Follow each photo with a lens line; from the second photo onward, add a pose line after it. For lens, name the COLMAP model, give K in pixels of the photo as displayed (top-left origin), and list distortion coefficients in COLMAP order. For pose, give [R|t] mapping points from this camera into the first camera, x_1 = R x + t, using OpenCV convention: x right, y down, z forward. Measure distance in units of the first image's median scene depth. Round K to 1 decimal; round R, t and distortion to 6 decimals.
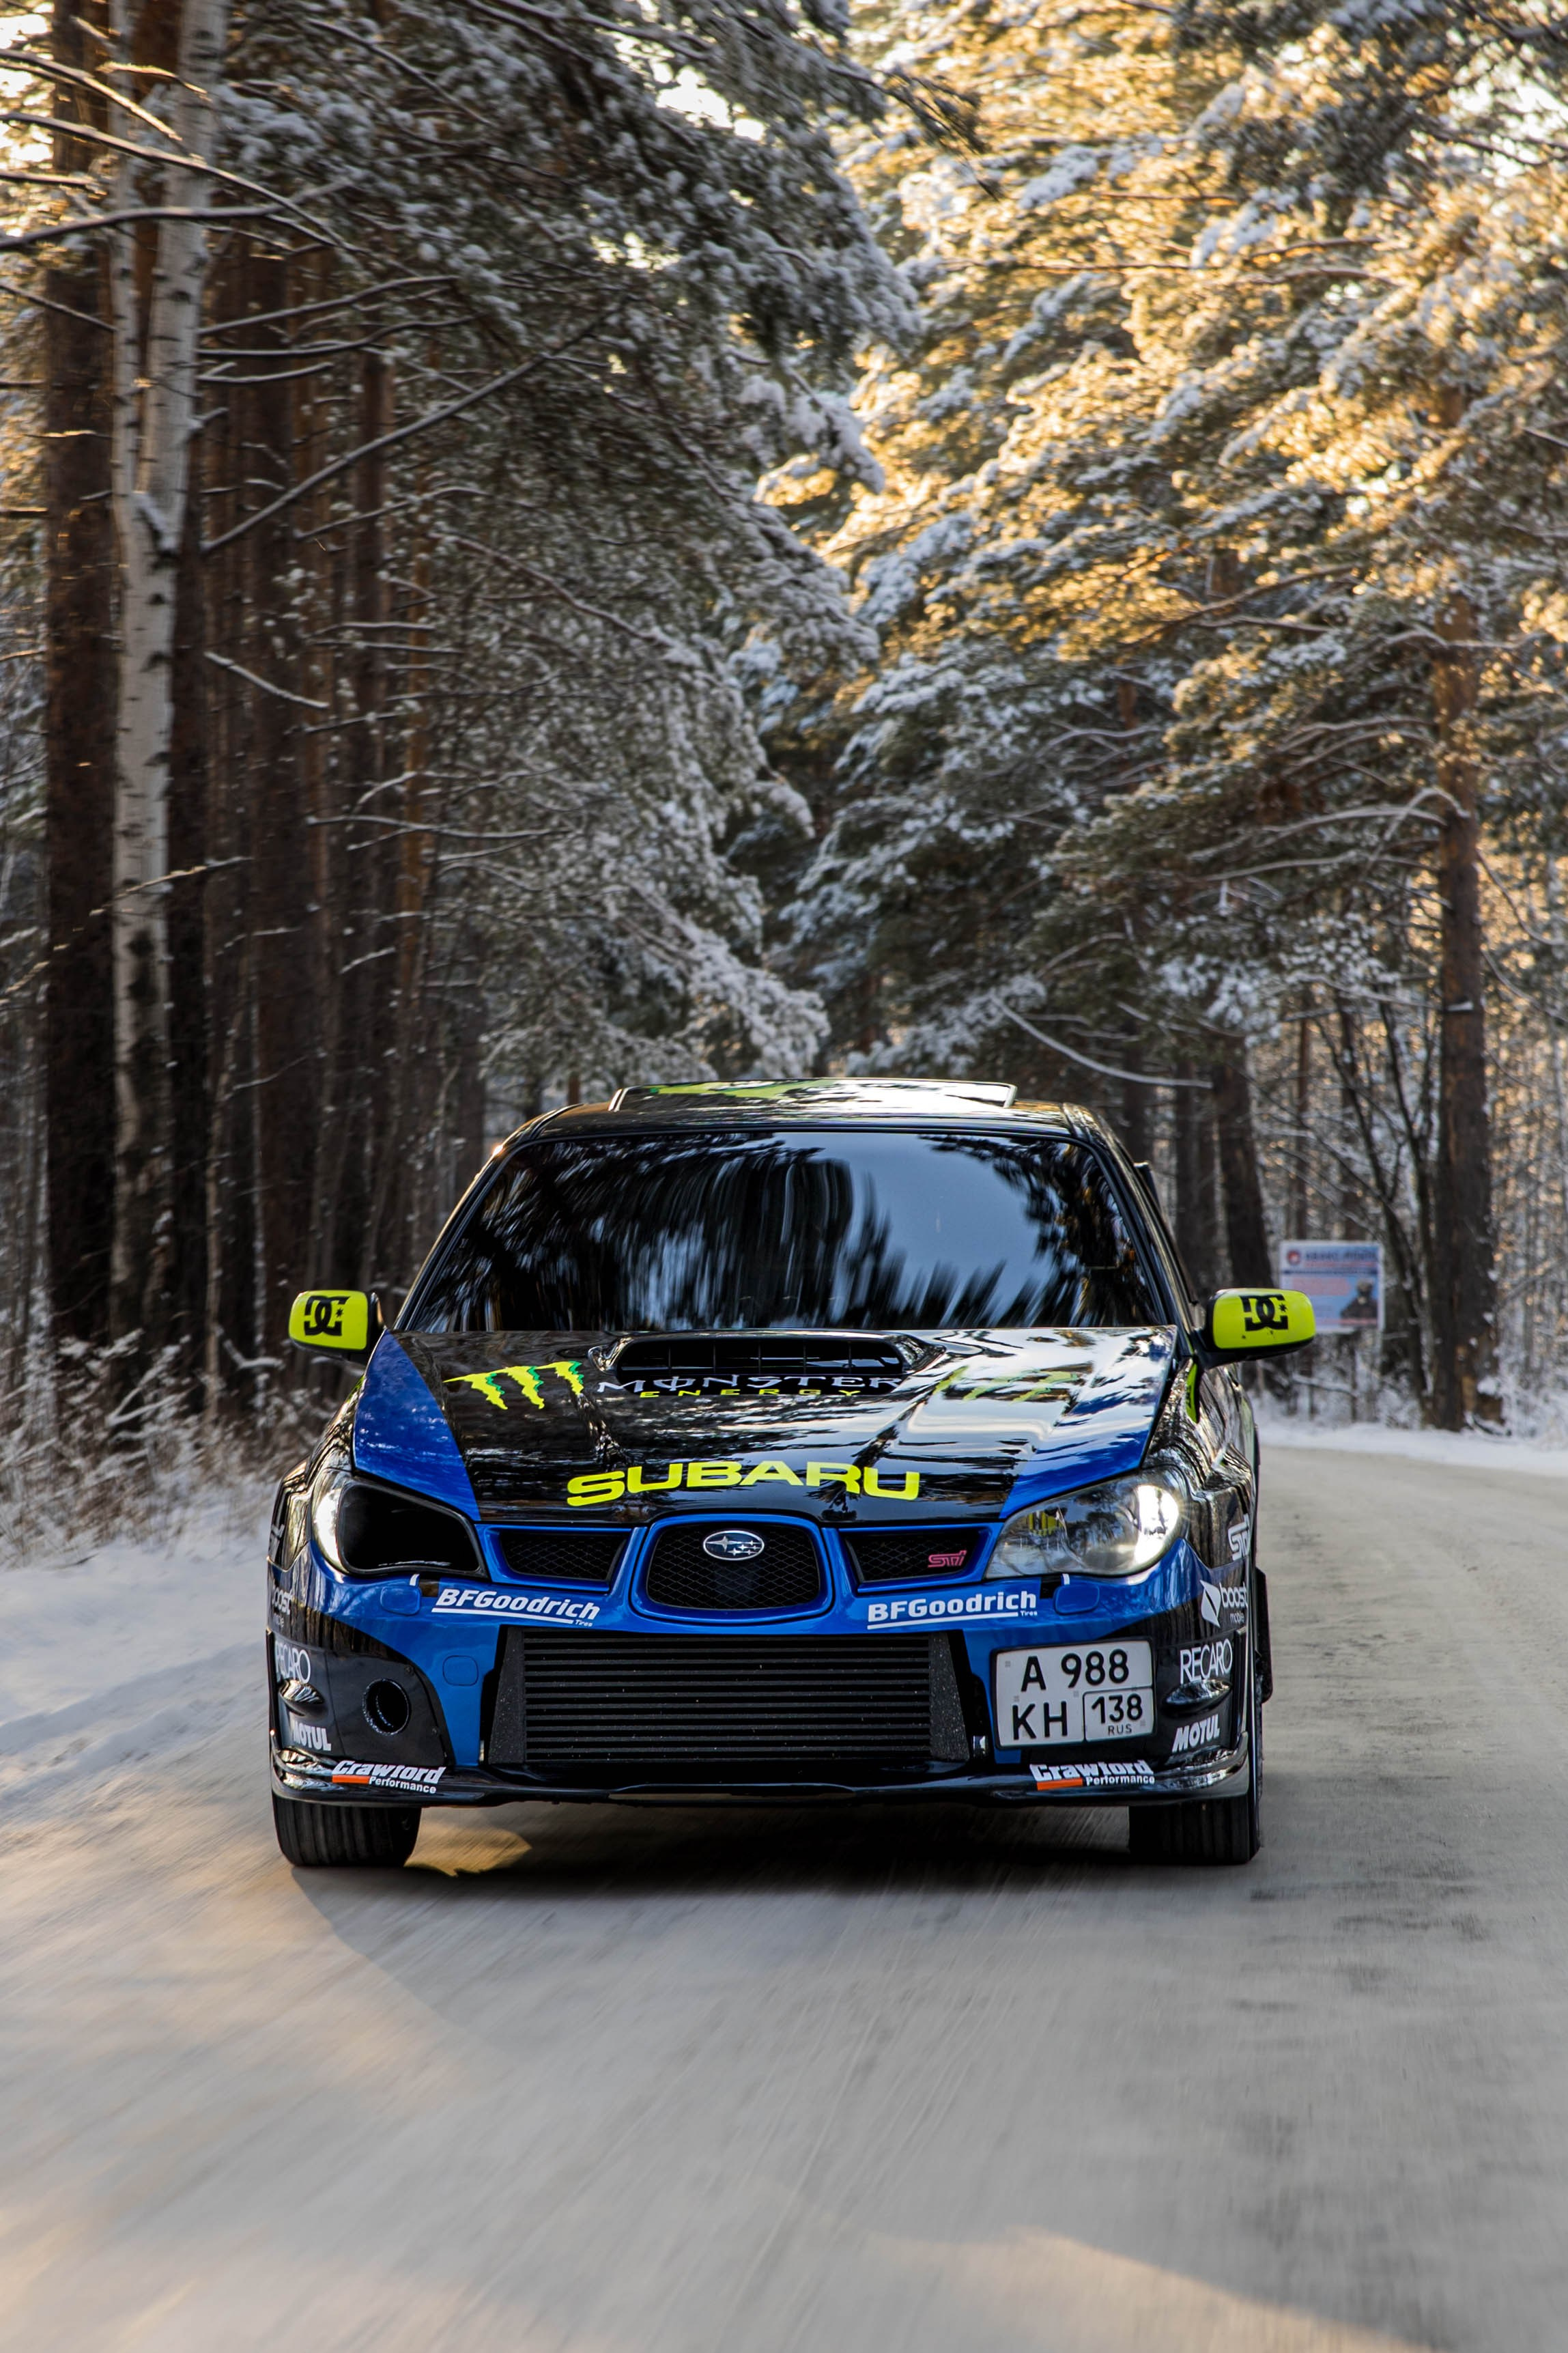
lens RADIAL K [[10275.5, 0, 723.4], [0, 10275.5, 1175.8], [0, 0, 1]] dist [0.286185, -0.621304]
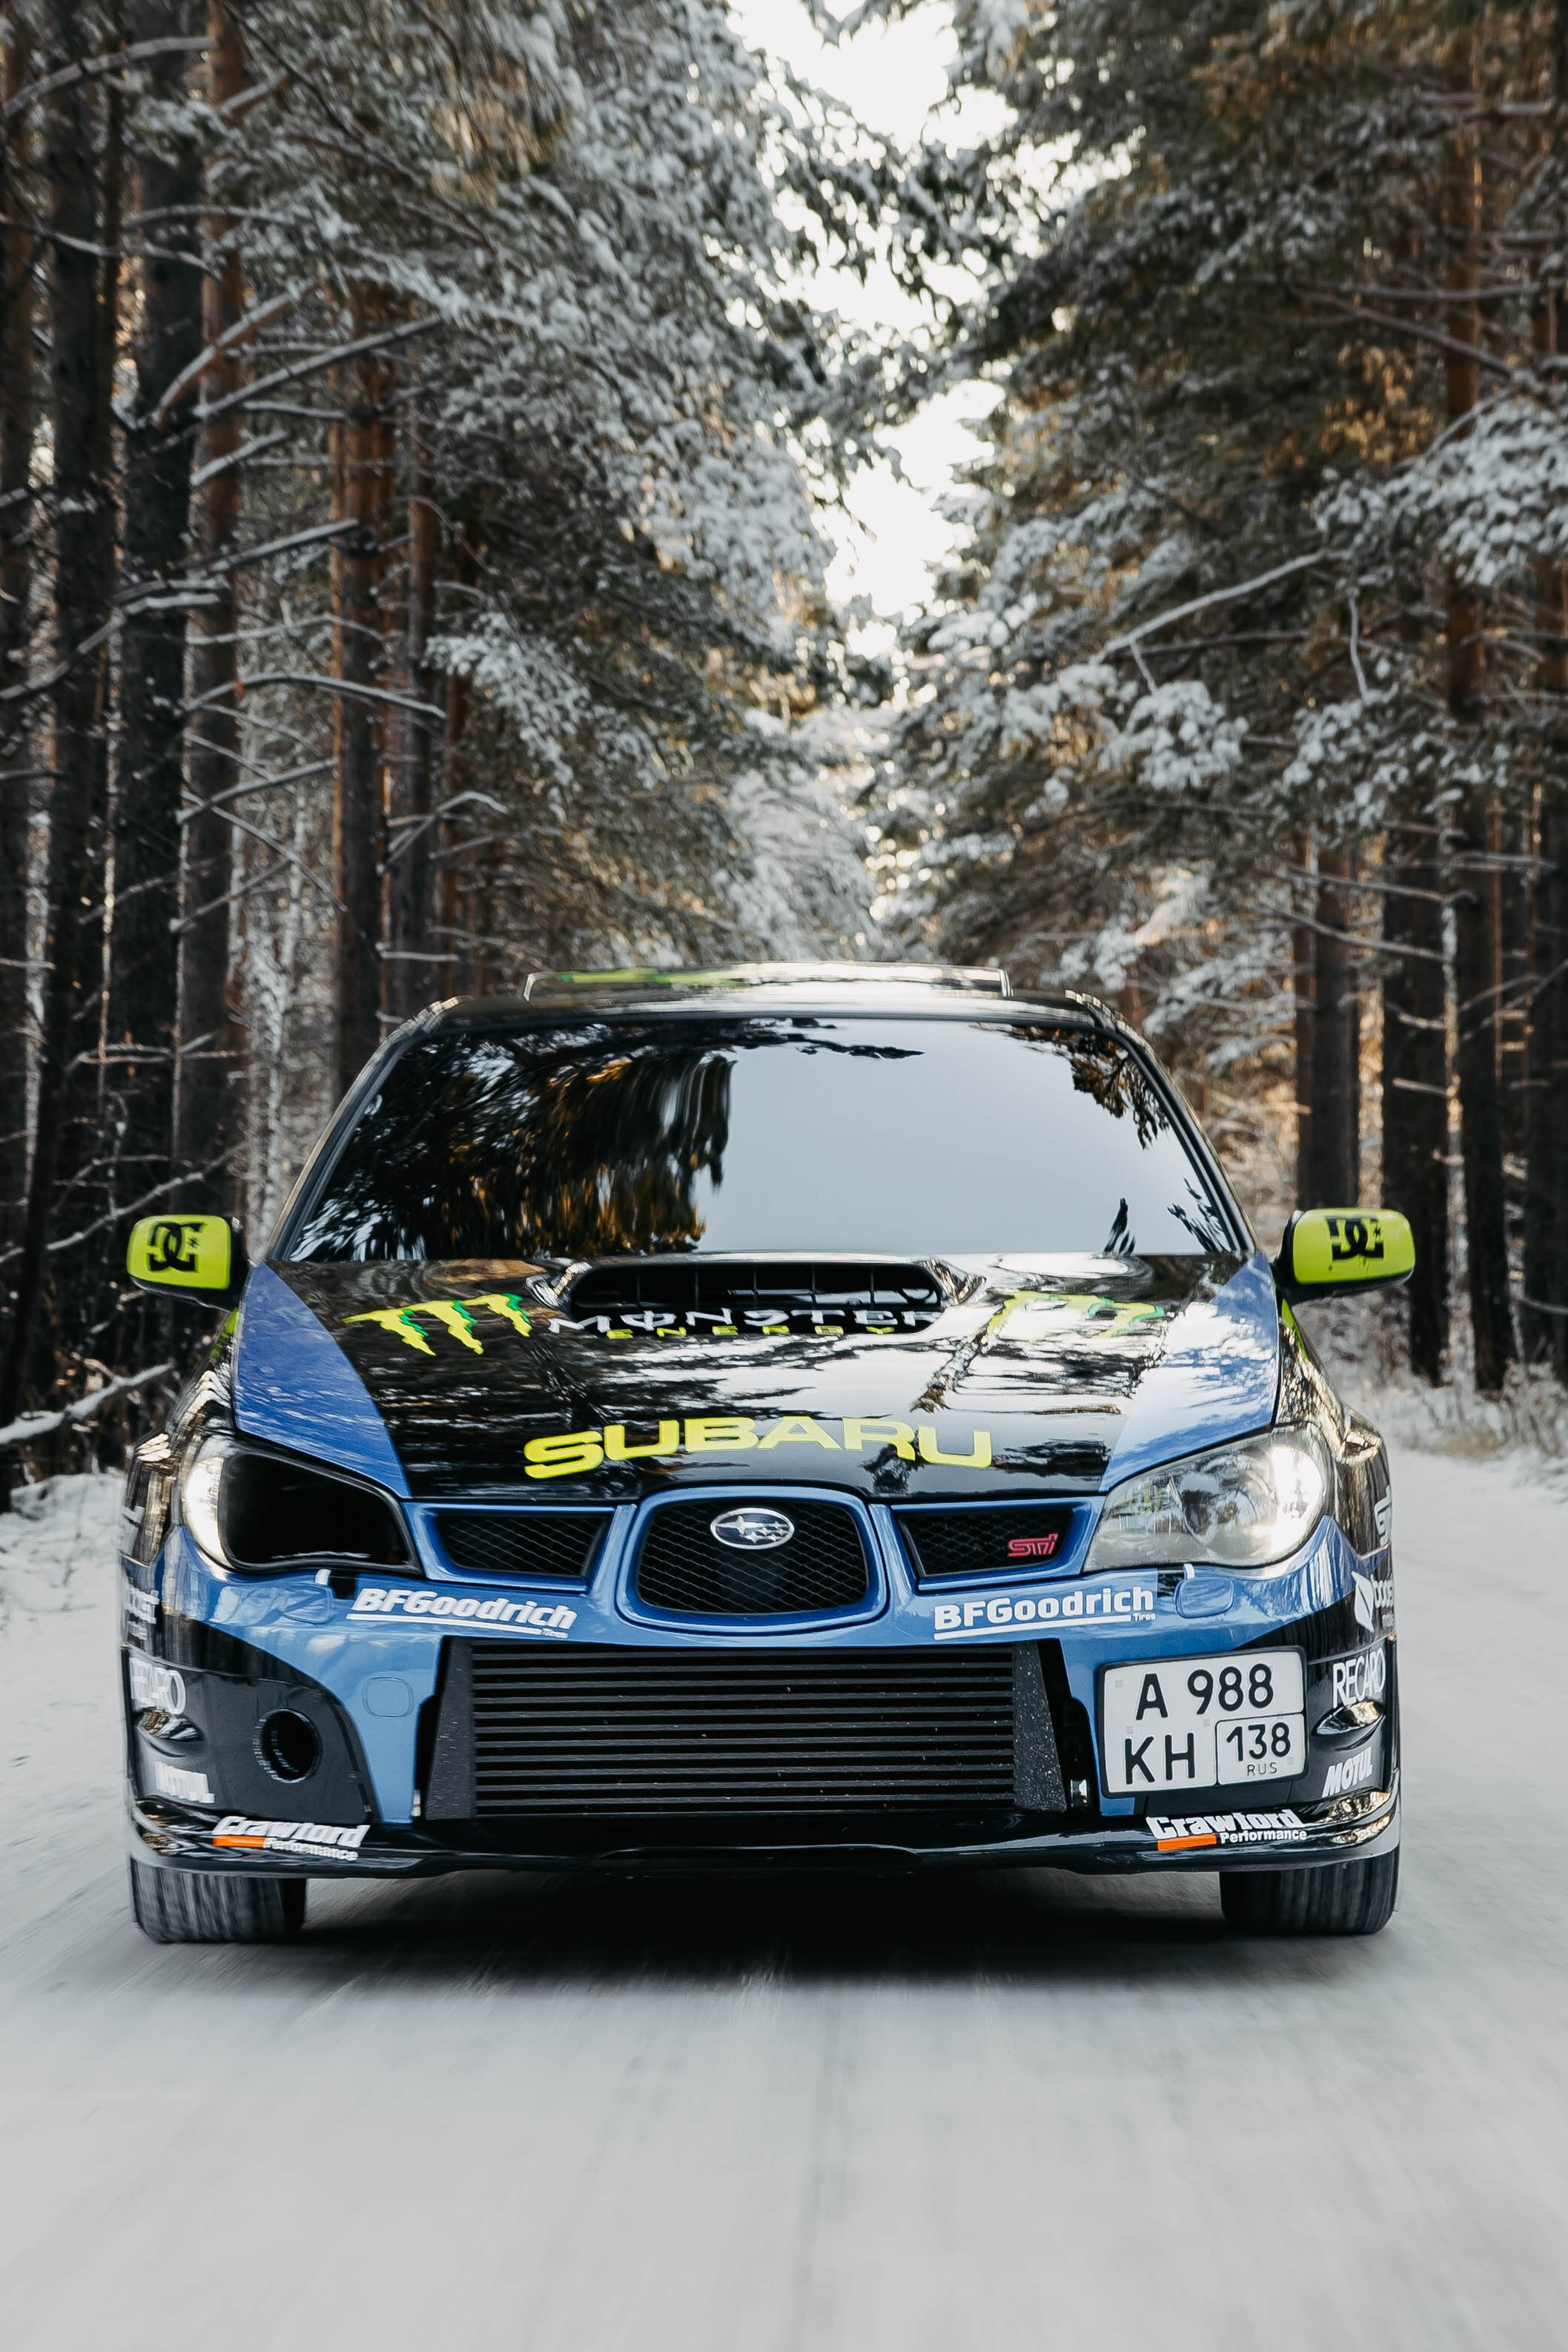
lens RADIAL K [[7701.1, 0, 744.4], [0, 7701.1, 1180.3], [0, 0, 1]] dist [-0.110702, 0.802652]
pose [[0.998131, -0.002534, 0.061058, -0.033756], [0.003338, 0.999909, -0.013062, 0.017770], [-0.061019, 0.013241, 0.998049, 0.436511]]
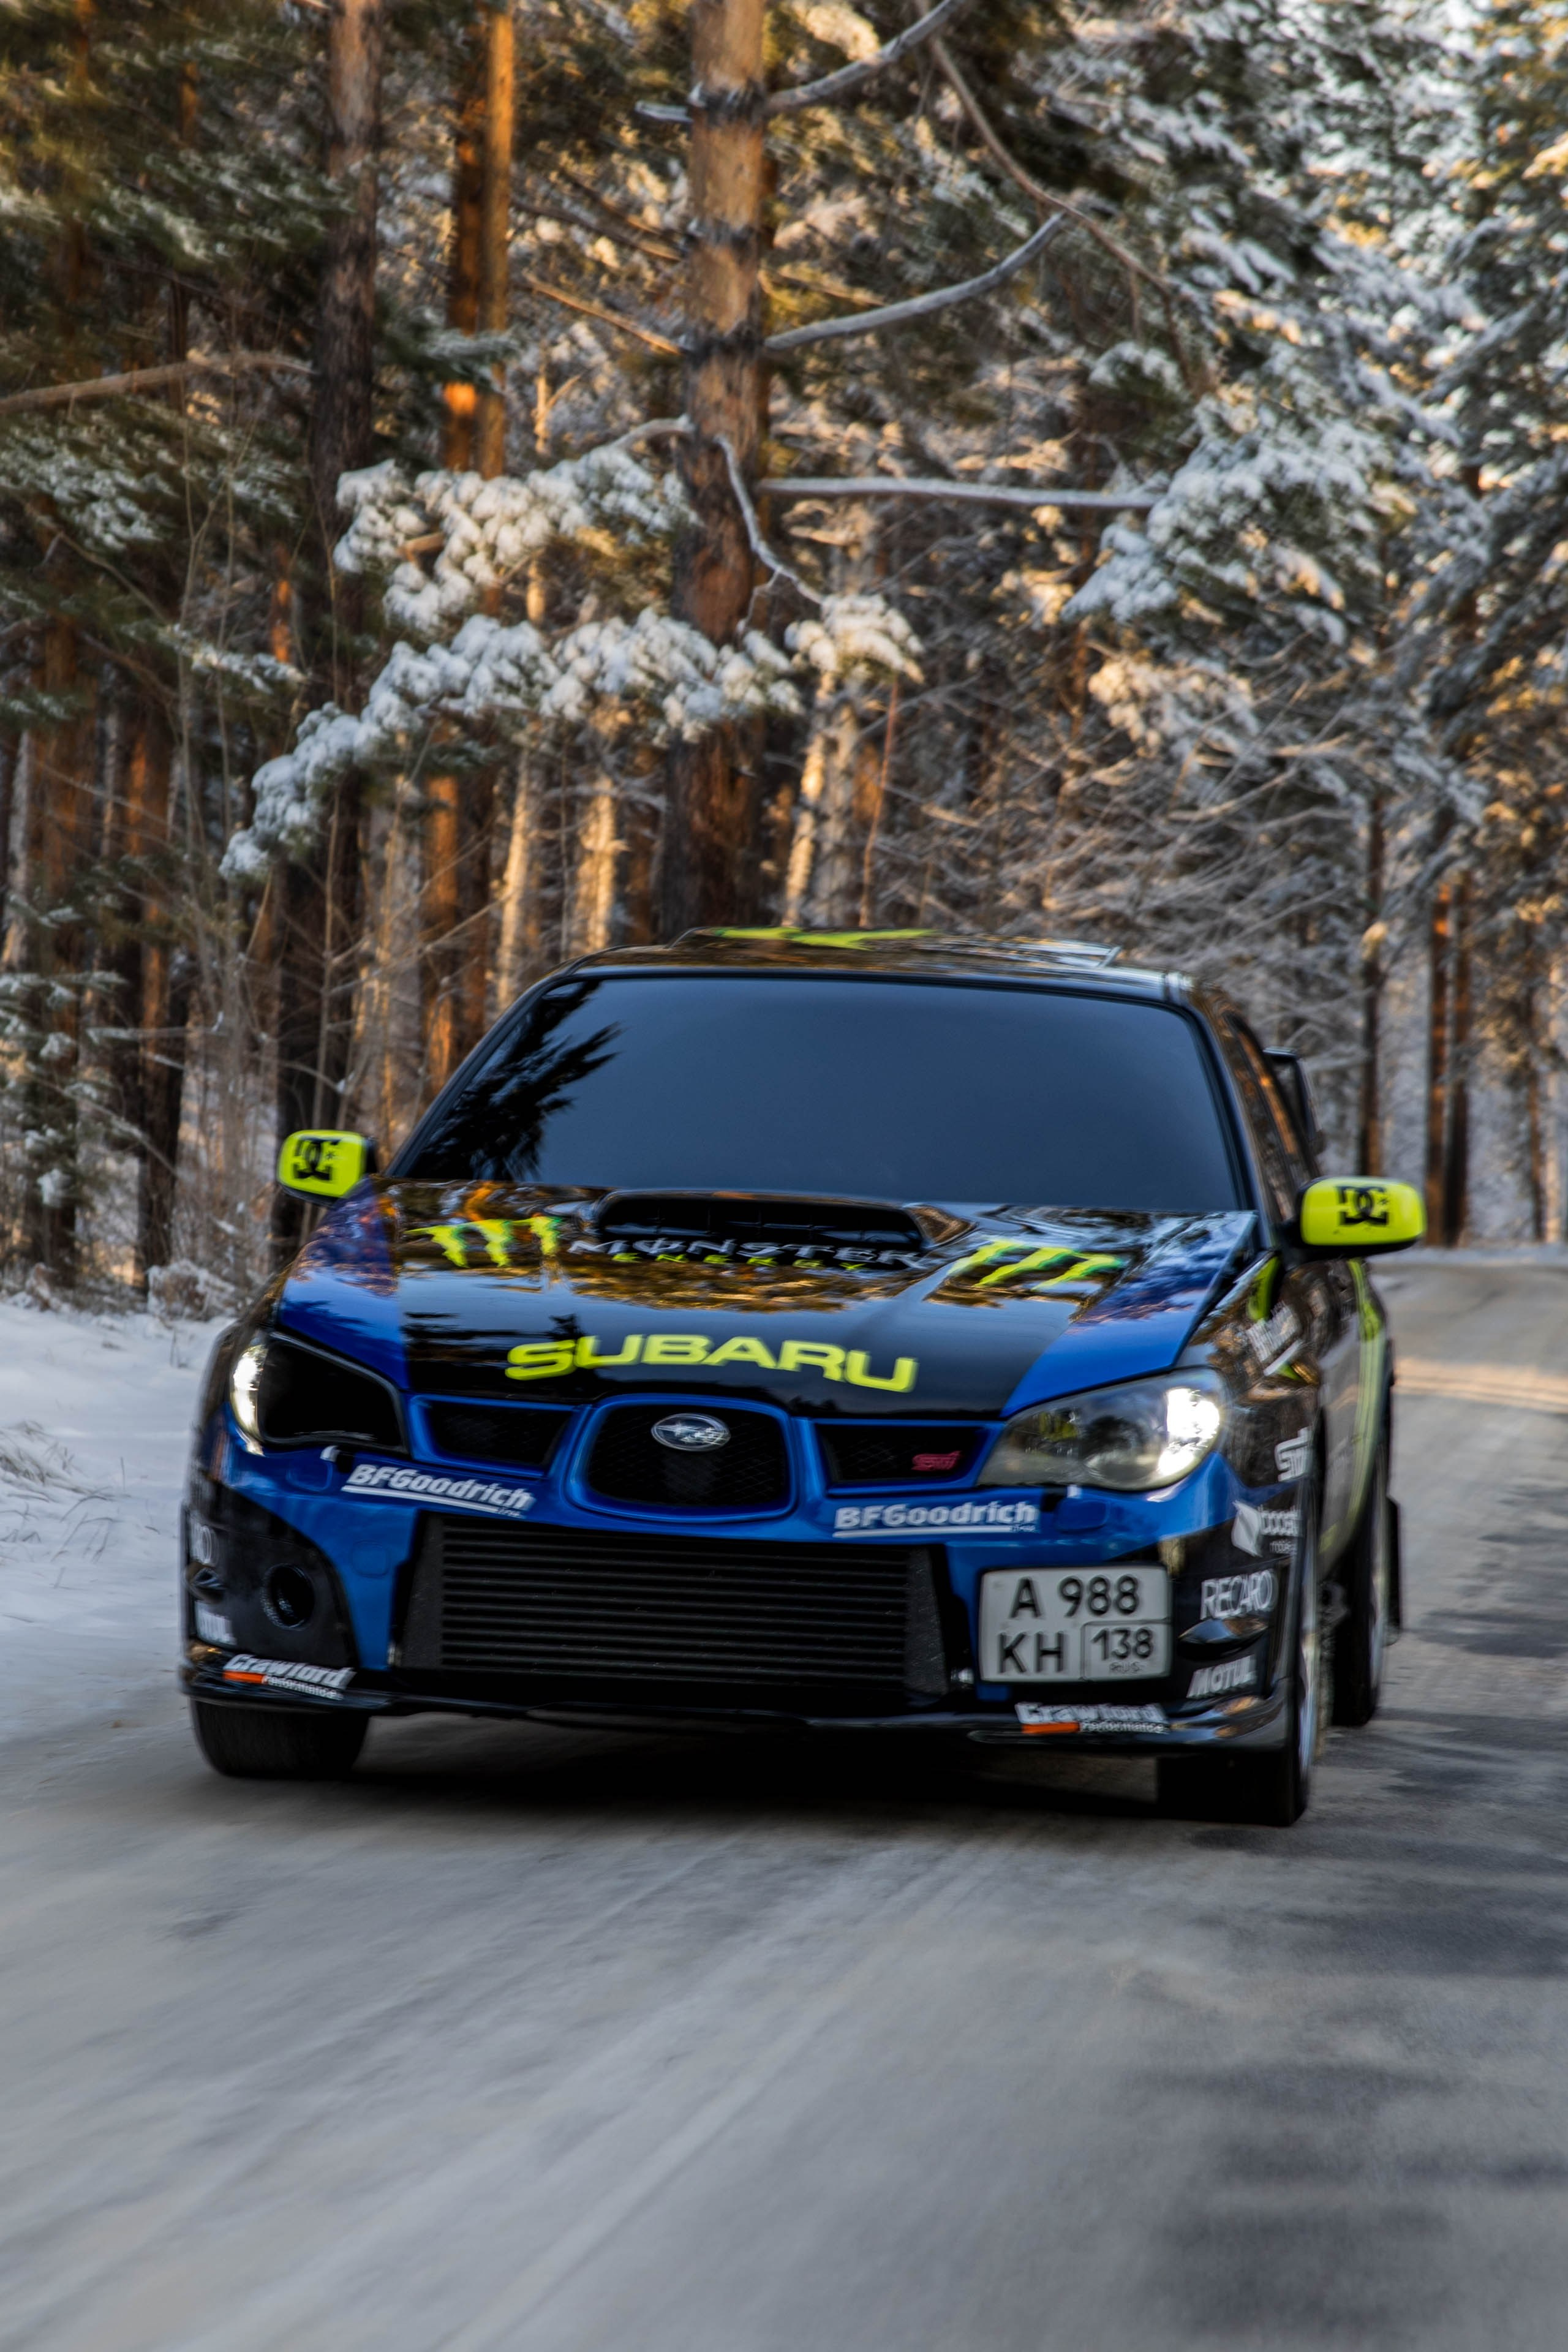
lens RADIAL K [[8408.5, 0, 748.0], [0, 8408.5, 1173.4], [0, 0, 1]] dist [0.133480, -0.016356]
pose [[0.996463, 0.049943, -0.067588, 0.052484], [-0.049889, 0.998752, 0.002491, 0.012163], [0.067628, 0.000890, 0.997710, 0.293229]]
